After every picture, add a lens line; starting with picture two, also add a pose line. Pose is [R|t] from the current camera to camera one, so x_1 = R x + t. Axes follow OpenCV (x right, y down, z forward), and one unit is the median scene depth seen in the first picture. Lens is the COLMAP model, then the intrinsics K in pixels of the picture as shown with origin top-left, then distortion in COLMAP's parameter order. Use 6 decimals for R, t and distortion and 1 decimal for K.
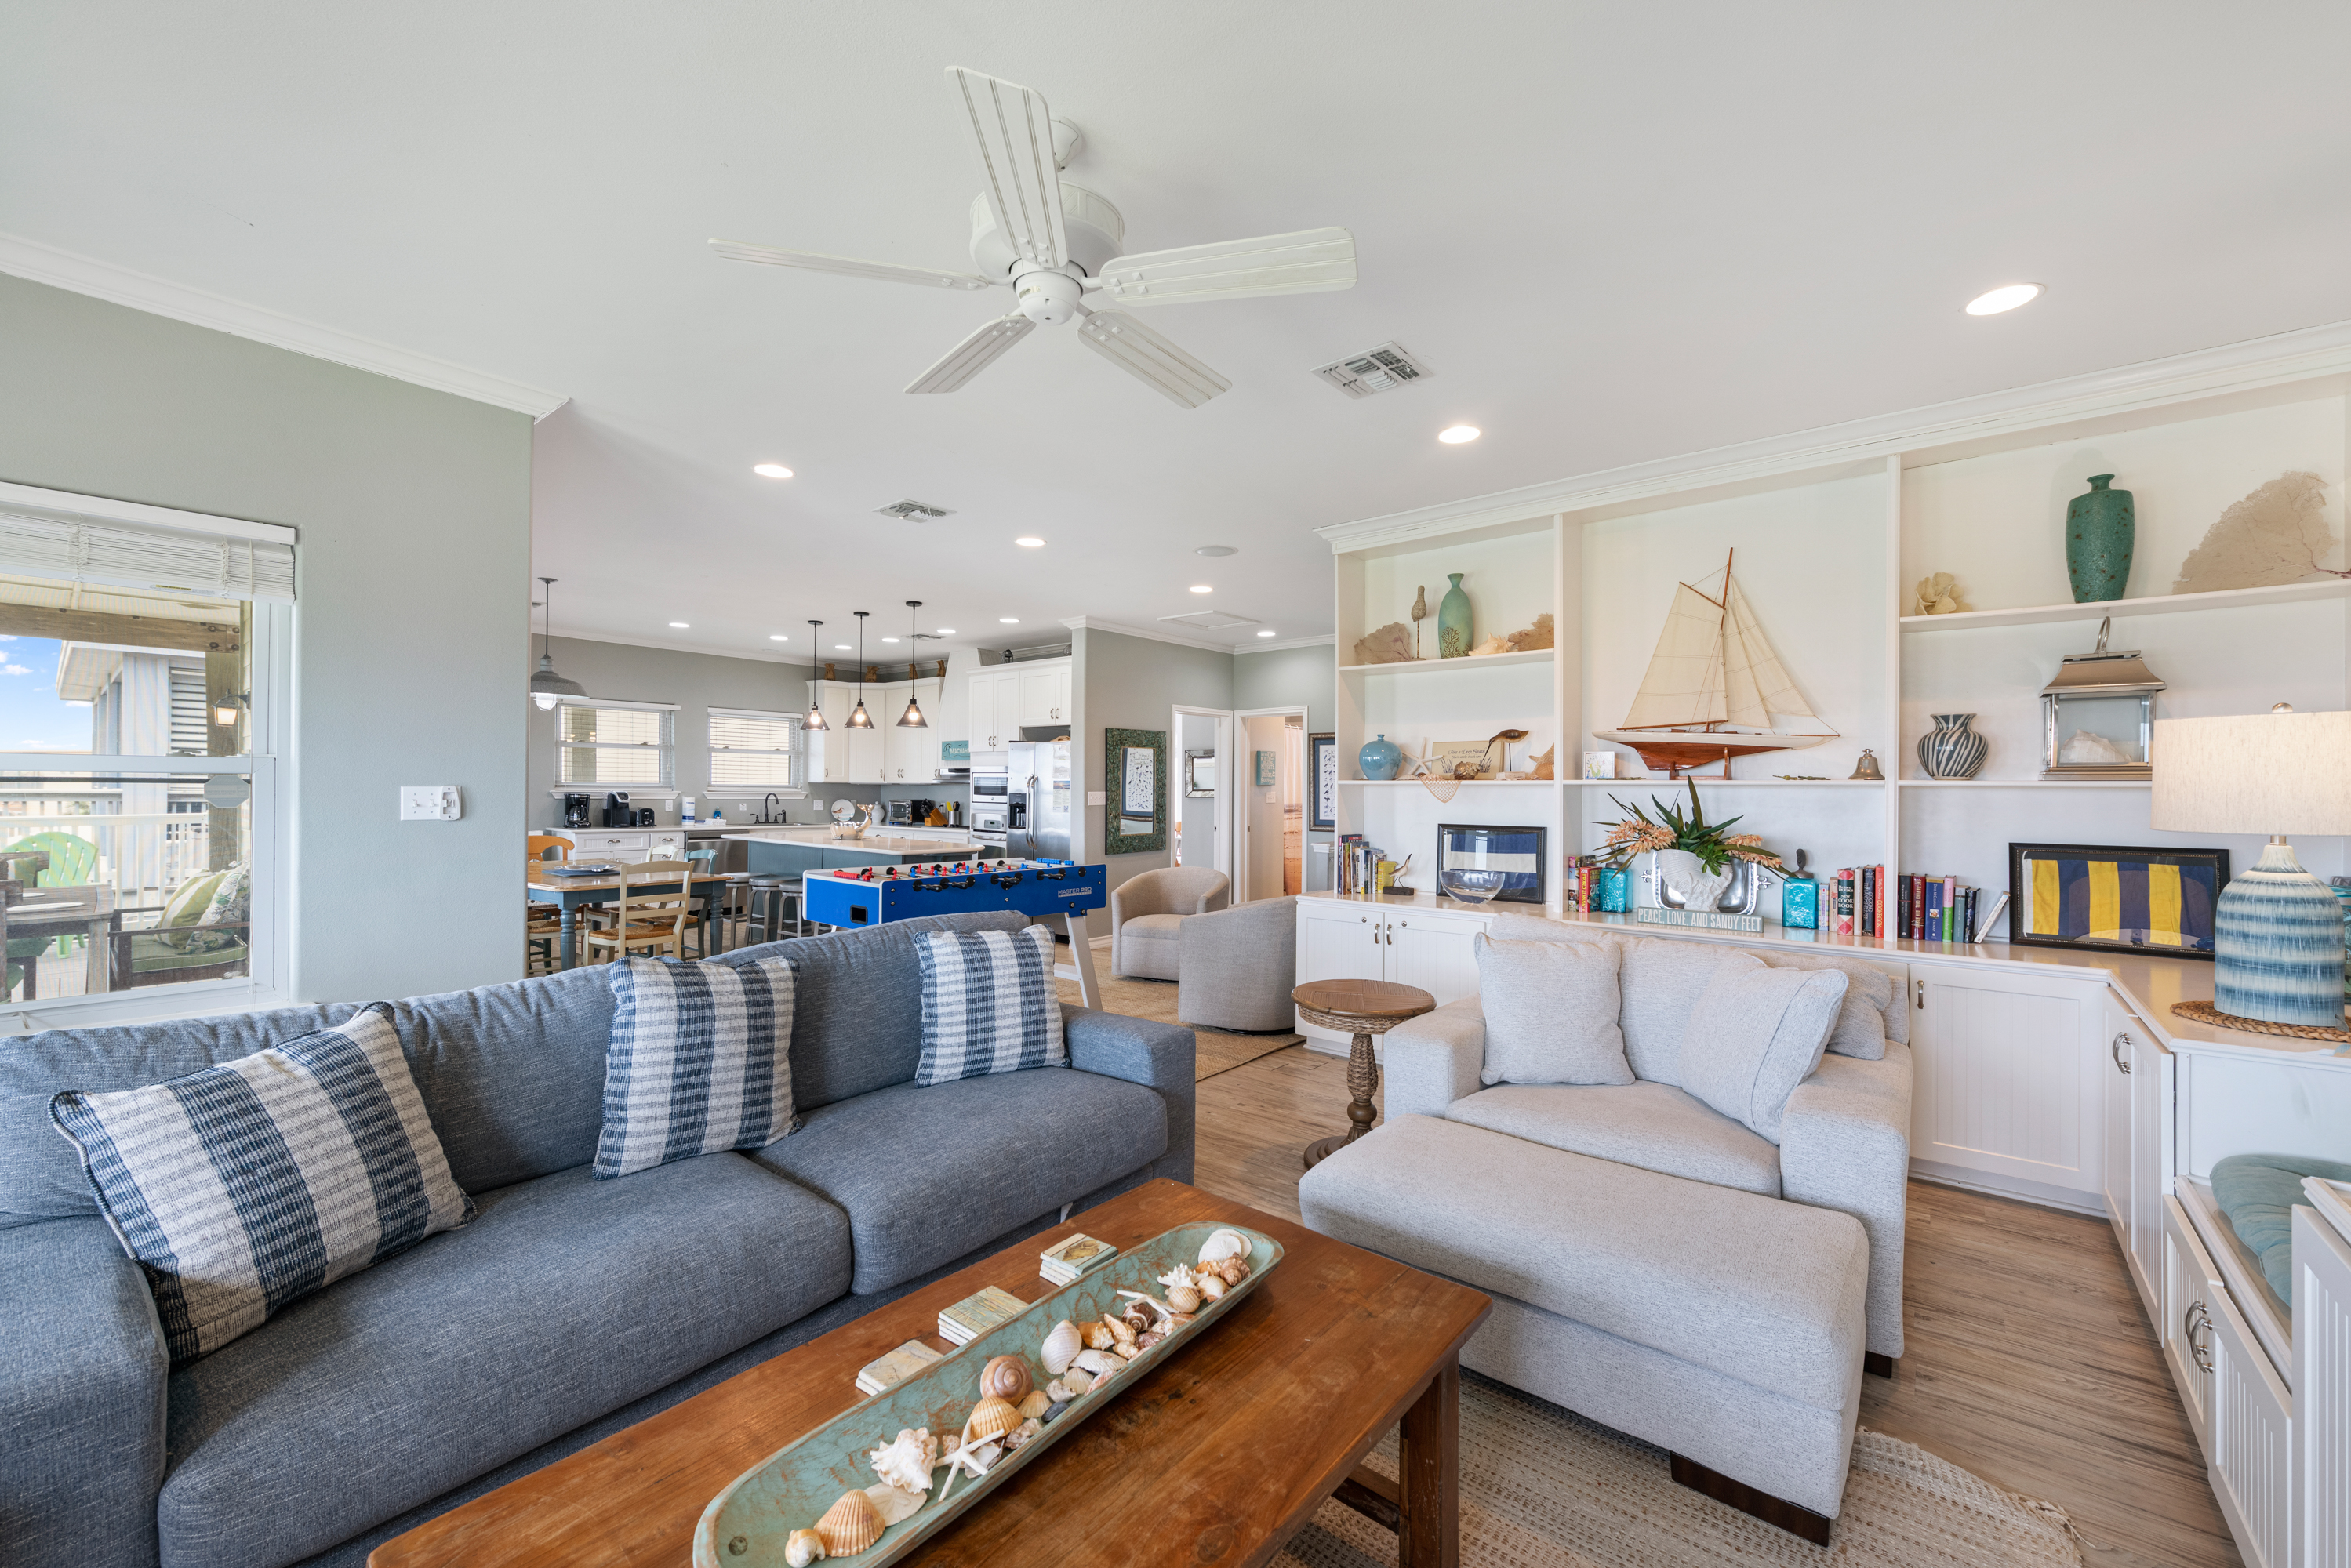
lens RADIAL K [[930.7, 0, 1181.3], [0, 930.7, 781.8], [0, 0, 1]] dist [-0.002128, -0.001293]
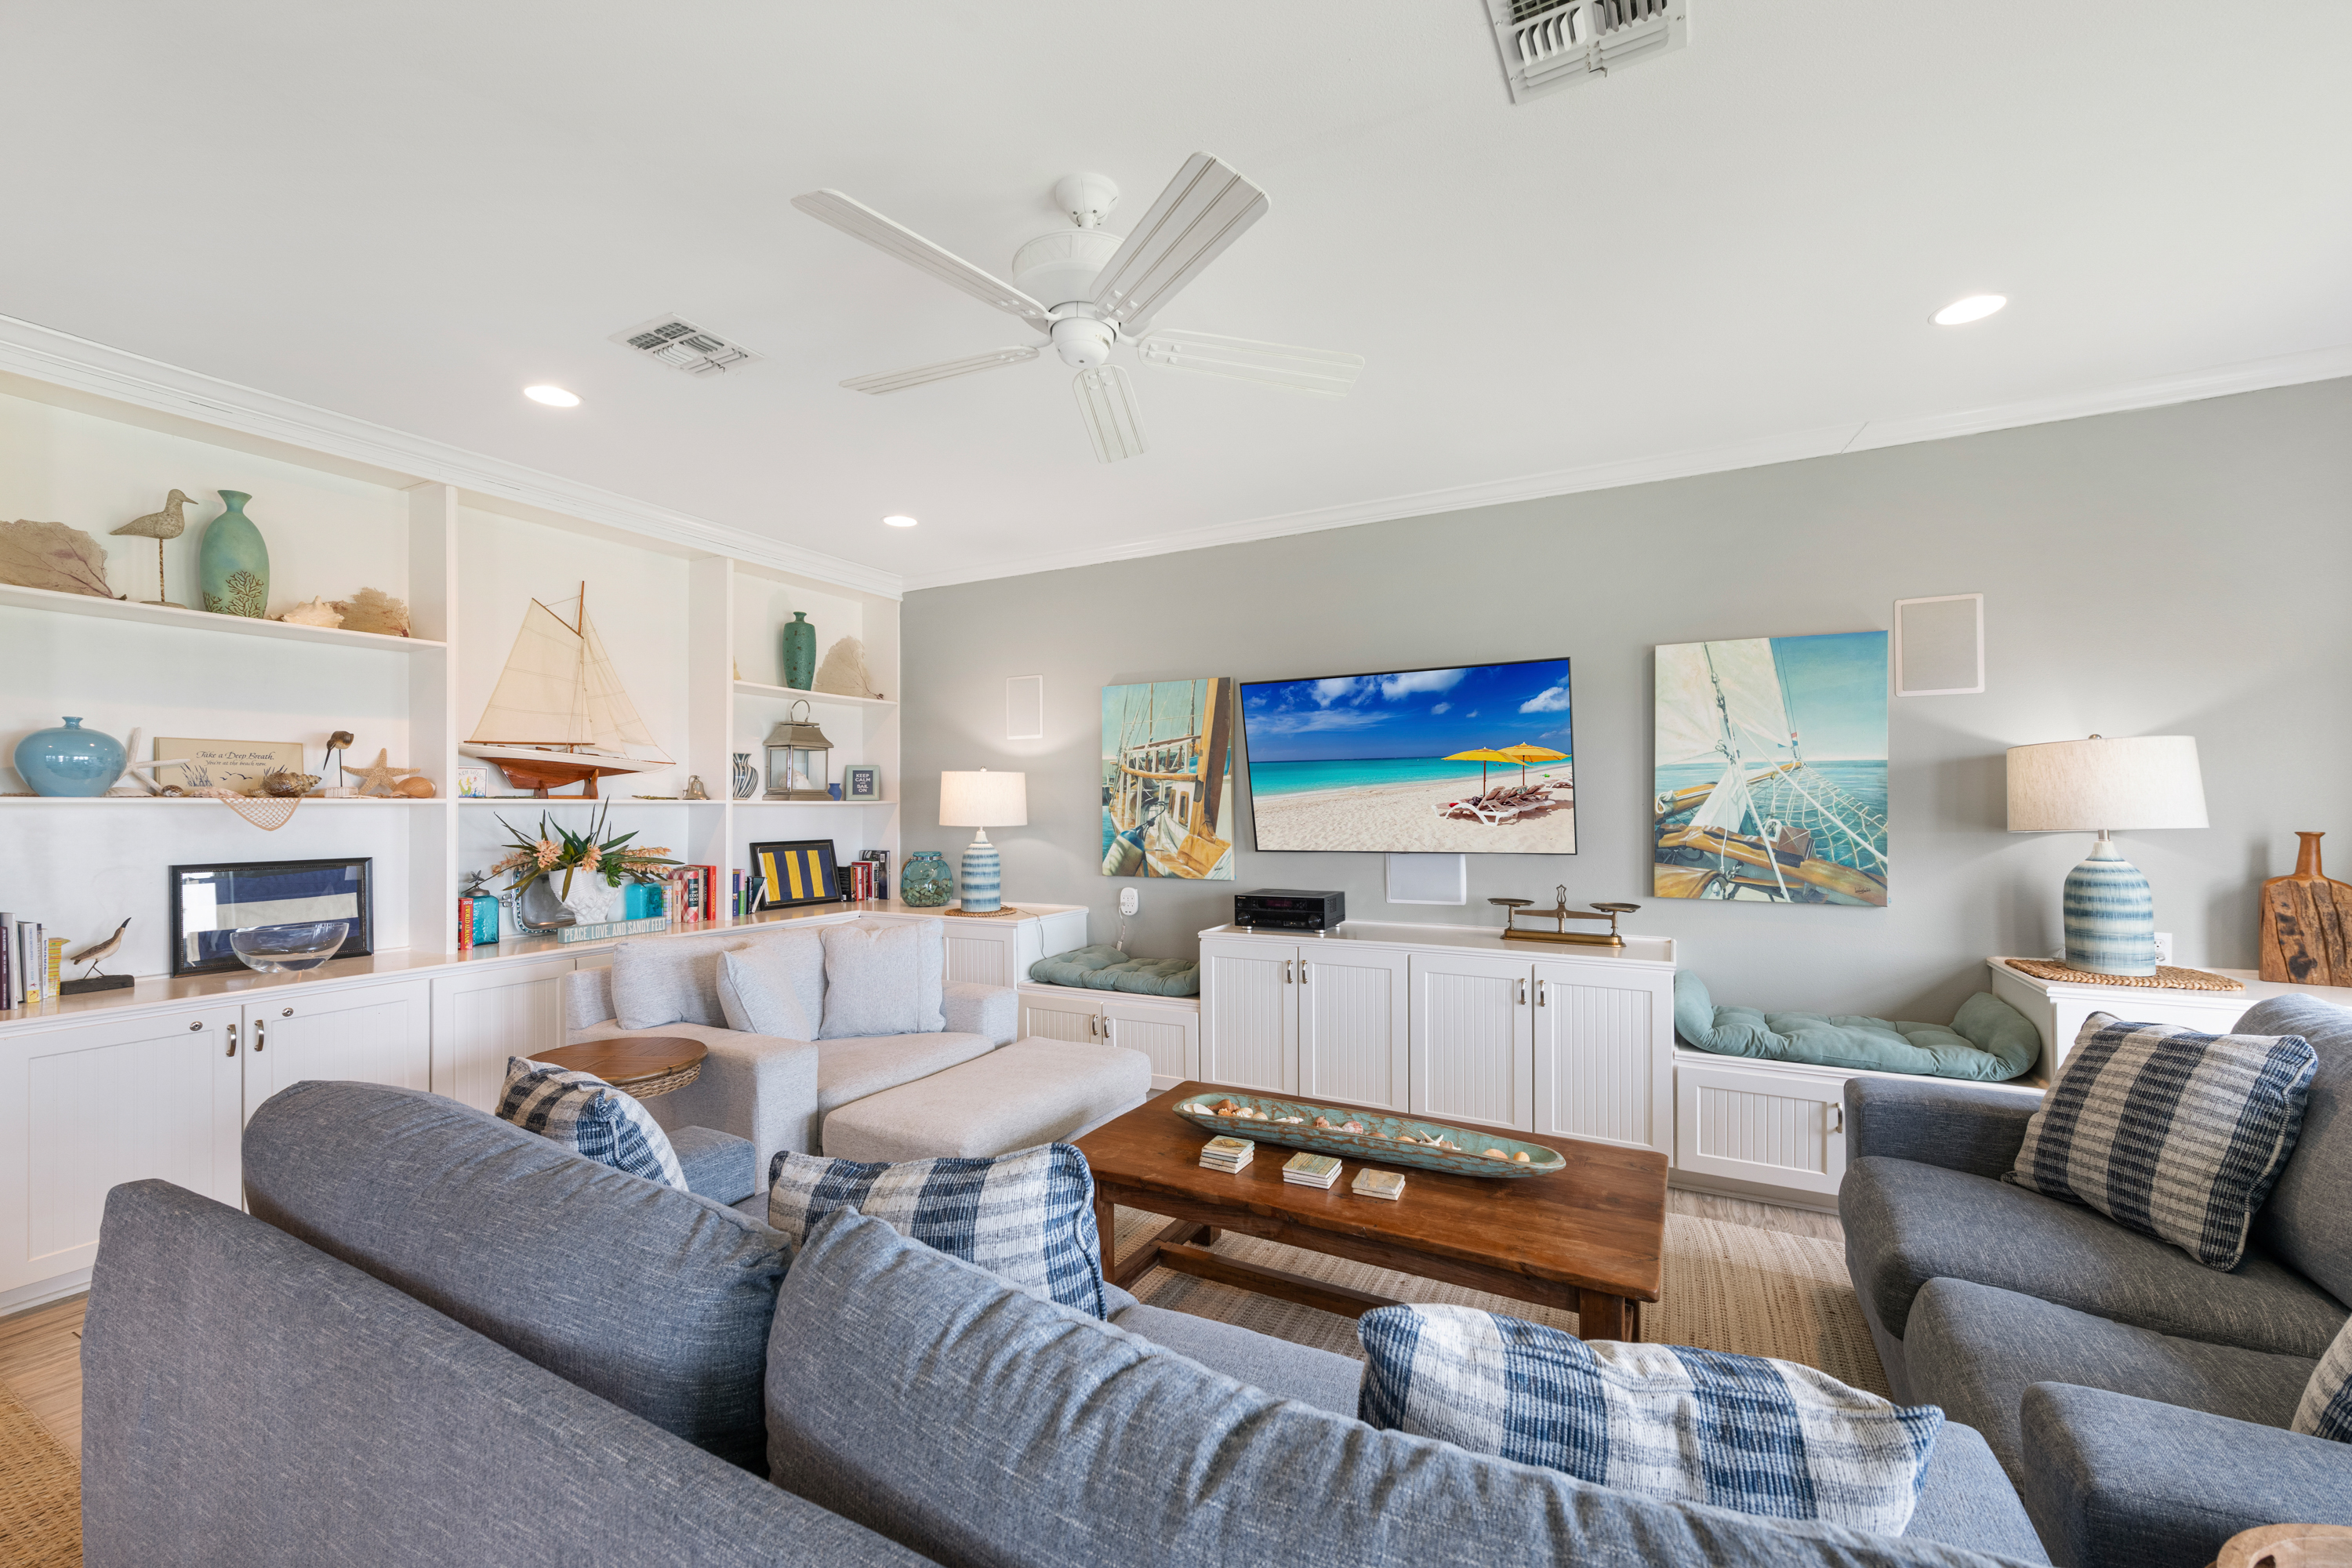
lens RADIAL K [[931.2, 0, 1168.0], [0, 931.2, 800.7], [0, 0, 1]] dist [-0.002128, -0.001293]
pose [[-0.191610, -0.000184, 0.981471, -0.725525], [-0.003270, 0.999995, -0.000451, -0.001876], [-0.981466, -0.003295, -0.191609, 0.678870]]
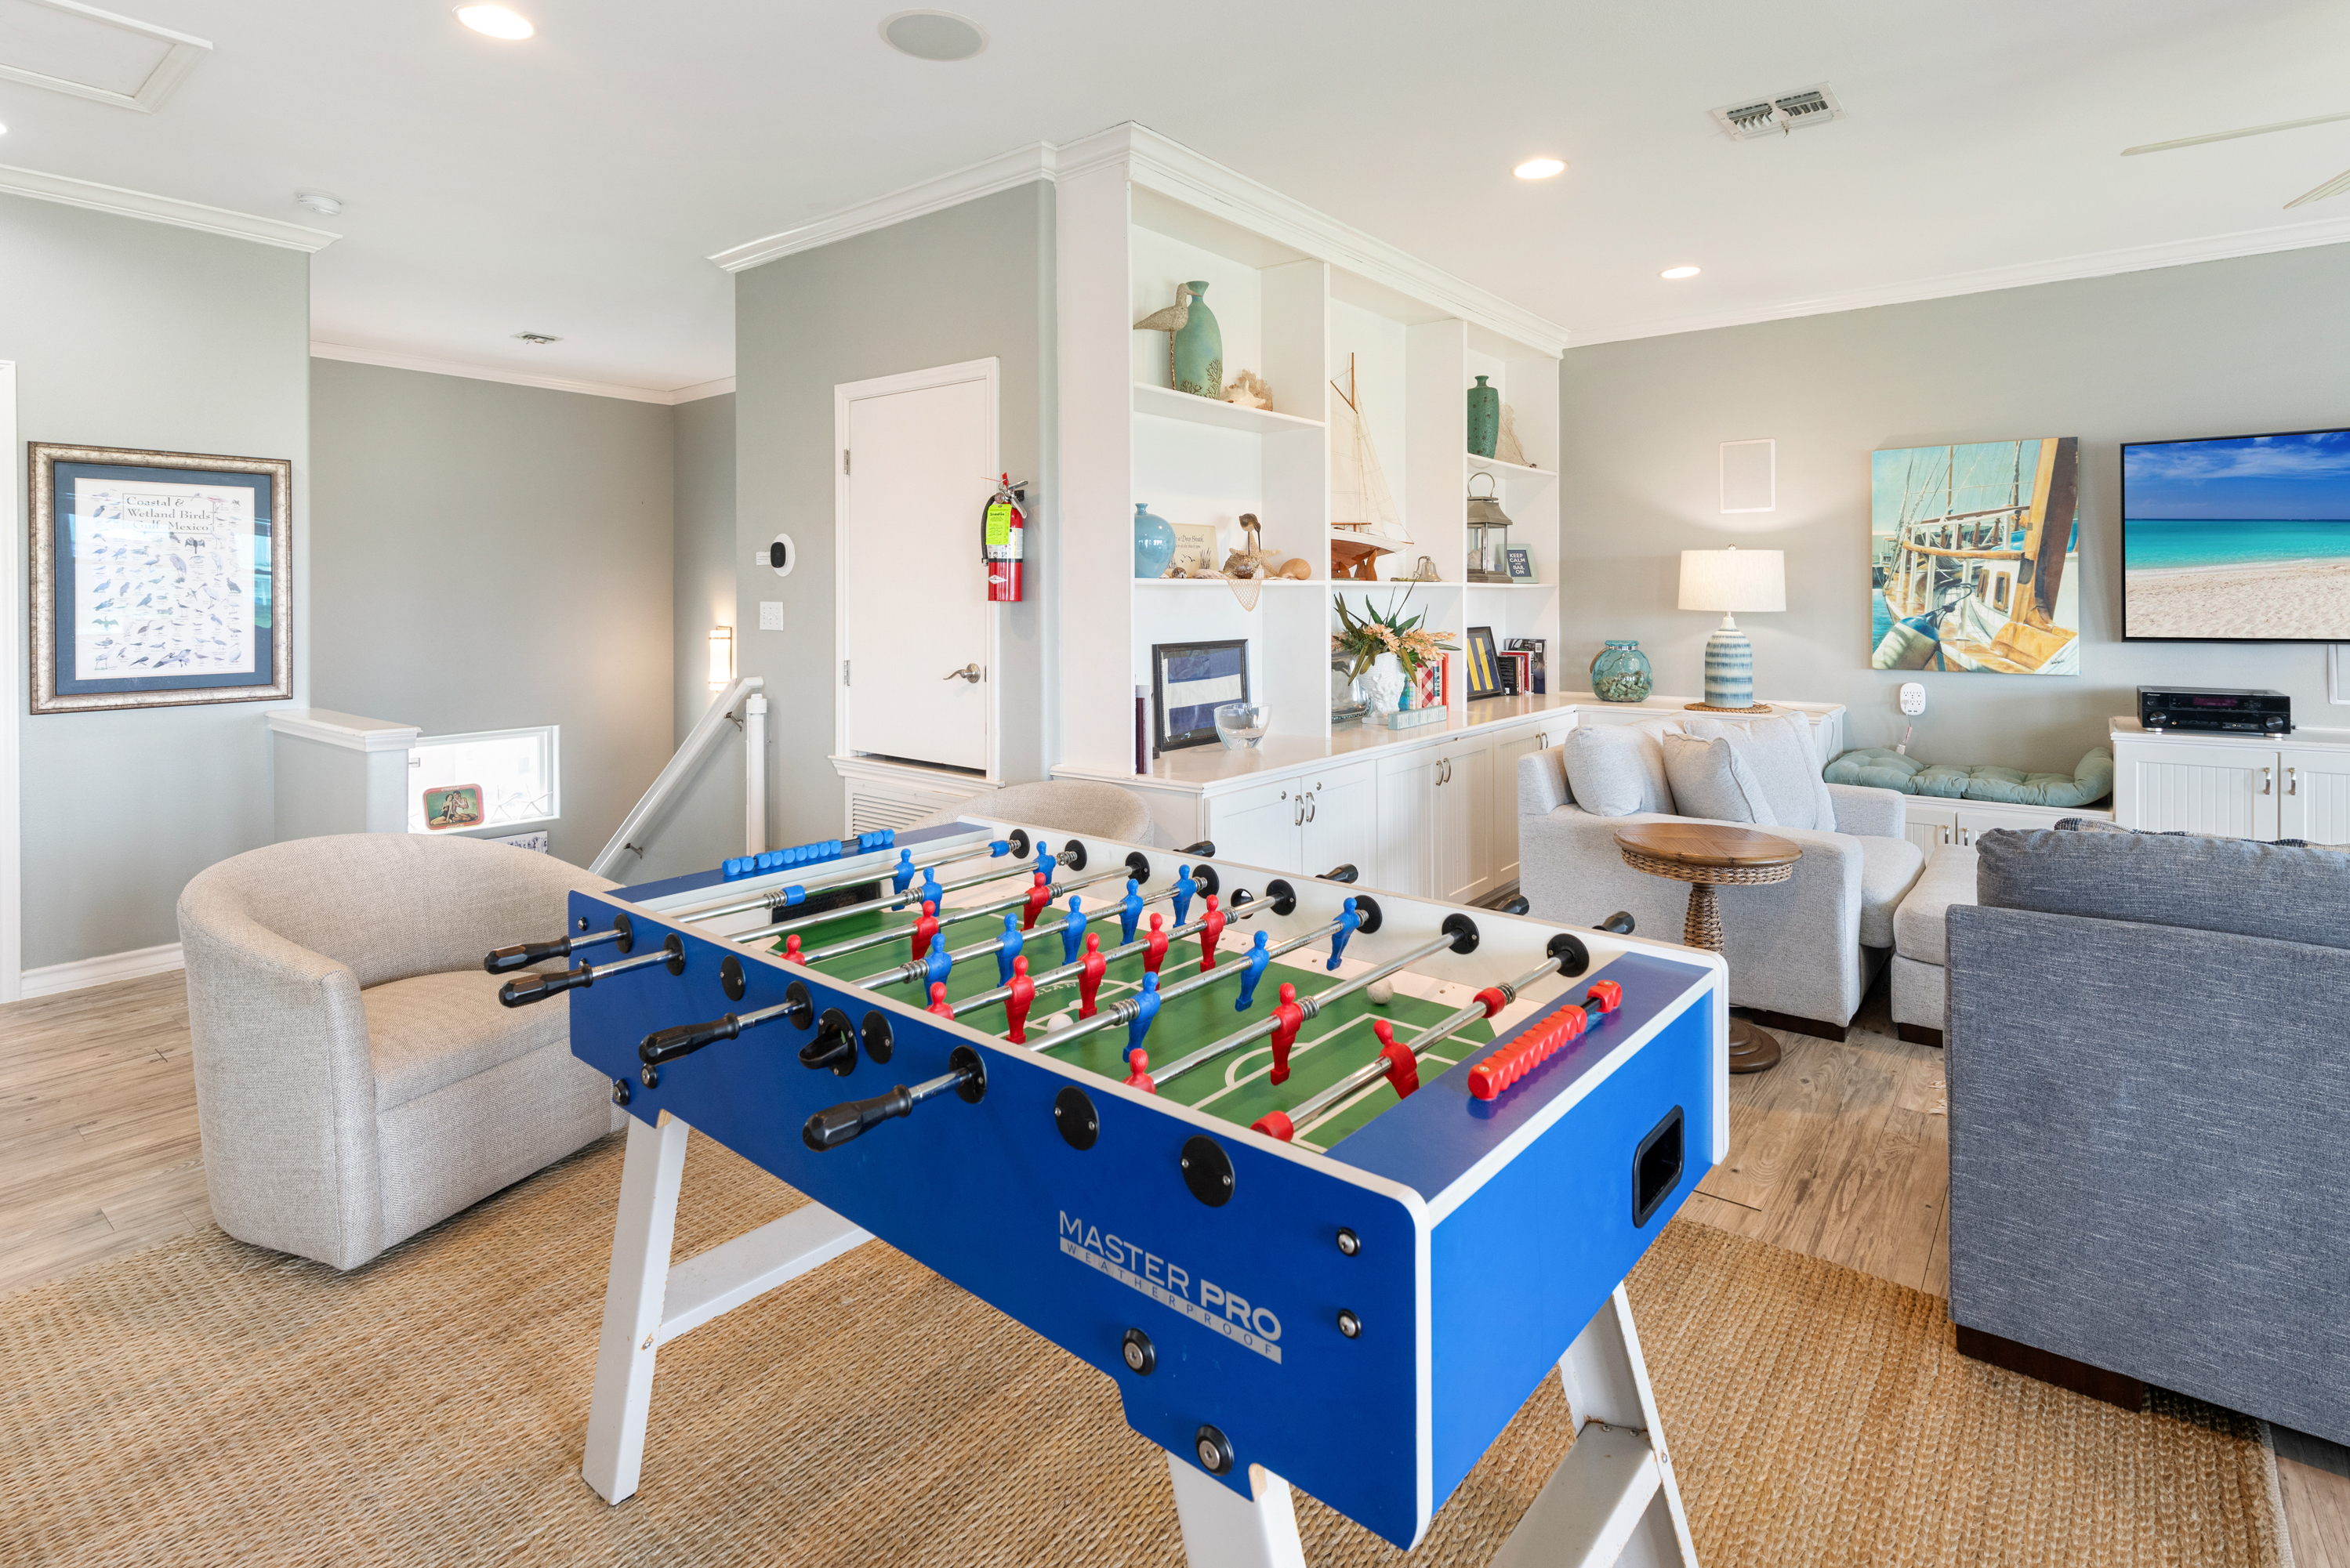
lens RADIAL K [[1153.0, 0, 1178.7], [0, 1153.0, 601.9], [0, 0, 1]] dist [-0.000601, -0.000547]
pose [[-0.013798, -0.013588, 0.999812, -0.829432], [-0.002860, 0.999904, 0.013550, 0.005673], [-0.999901, -0.002672, -0.013836, 1.502604]]
